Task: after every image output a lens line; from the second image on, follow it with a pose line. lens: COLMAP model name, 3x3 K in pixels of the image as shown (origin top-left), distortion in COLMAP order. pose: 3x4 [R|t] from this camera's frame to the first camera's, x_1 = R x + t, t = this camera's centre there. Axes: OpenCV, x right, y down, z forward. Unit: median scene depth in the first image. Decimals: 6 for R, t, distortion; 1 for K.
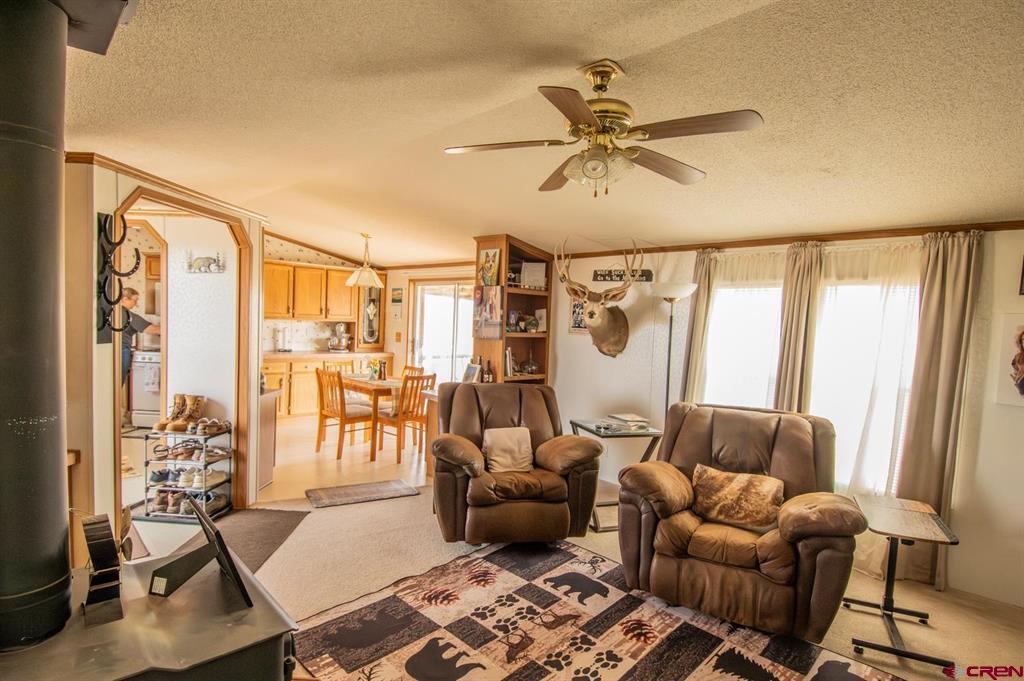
lens RADIAL K [[527.6, 0, 517.5], [0, 527.6, 342.0], [0, 0, 1]] dist [0.045306, -0.052057]
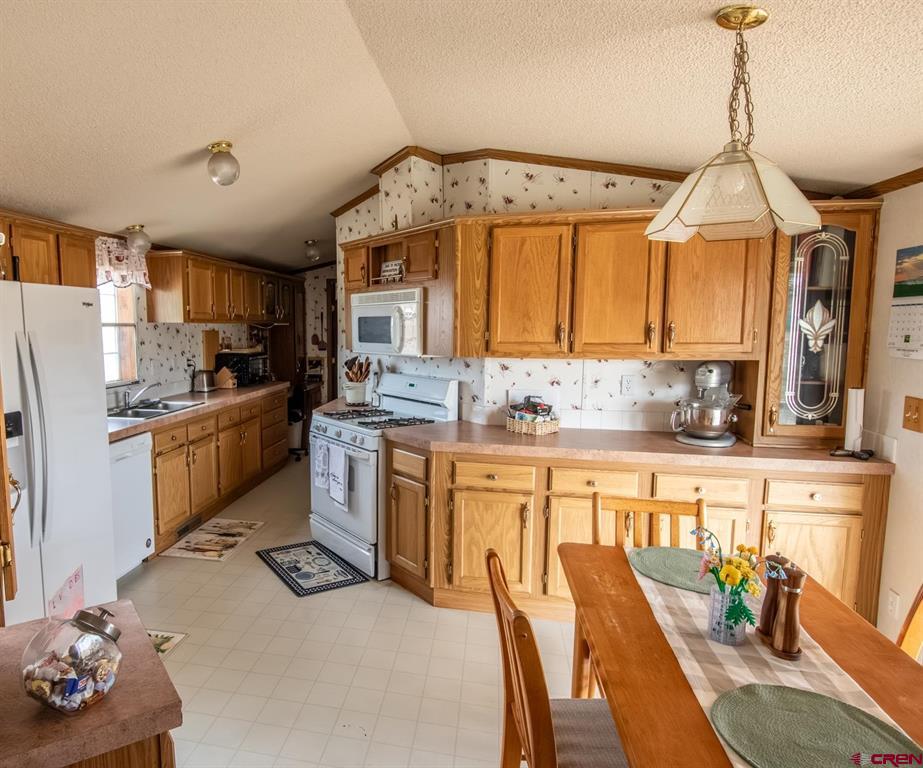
lens RADIAL K [[595.8, 0, 354.2], [0, 595.8, 384.0], [0, 0, 1]] dist [0.041481, -0.047713]
pose [[0.538005, 0.041341, -0.841927, -0.313196], [-0.011764, 0.999068, 0.041540, -0.096640], [0.842859, -0.012445, 0.537990, 1.523671]]
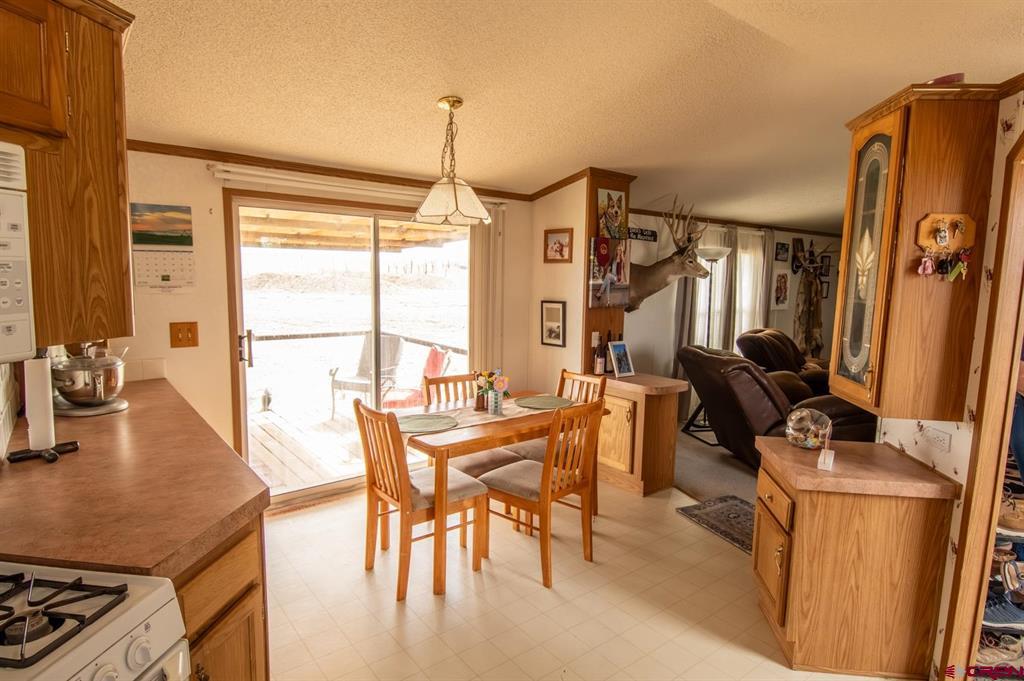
lens RADIAL K [[548.5, 0, 516.7], [0, 548.5, 342.0], [0, 0, 1]] dist [0.031036, -0.033031]
pose [[0.115261, -0.160803, 0.980233, -1.619198], [0.032785, 0.986888, 0.158040, -0.162030], [-0.992794, 0.013922, 0.119022, 1.912652]]
